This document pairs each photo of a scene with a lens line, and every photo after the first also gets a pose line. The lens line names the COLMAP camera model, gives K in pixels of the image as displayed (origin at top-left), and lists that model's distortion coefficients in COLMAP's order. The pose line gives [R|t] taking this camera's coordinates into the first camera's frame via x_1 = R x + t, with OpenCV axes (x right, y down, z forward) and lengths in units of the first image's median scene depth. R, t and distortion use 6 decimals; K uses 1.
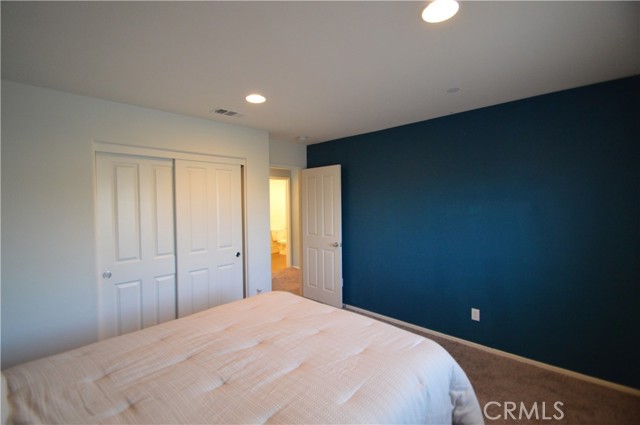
lens RADIAL K [[269.4, 0, 318.2], [0, 269.4, 208.1], [0, 0, 1]] dist [-0.001165, -0.000055]
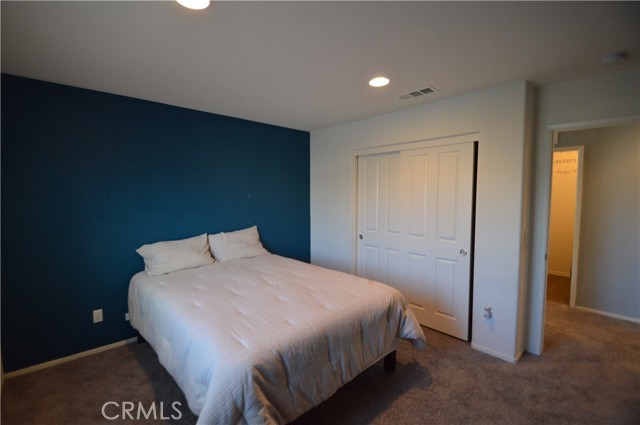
lens RADIAL K [[287.0, 0, 315.3], [0, 287.0, 213.3], [0, 0, 1]] dist [-0.000949, -0.009250]
pose [[-0.043649, 0.089950, -0.994989, 0.700974], [-0.017455, 0.995718, 0.090781, -0.022887], [0.998894, 0.021330, -0.041892, 0.686536]]
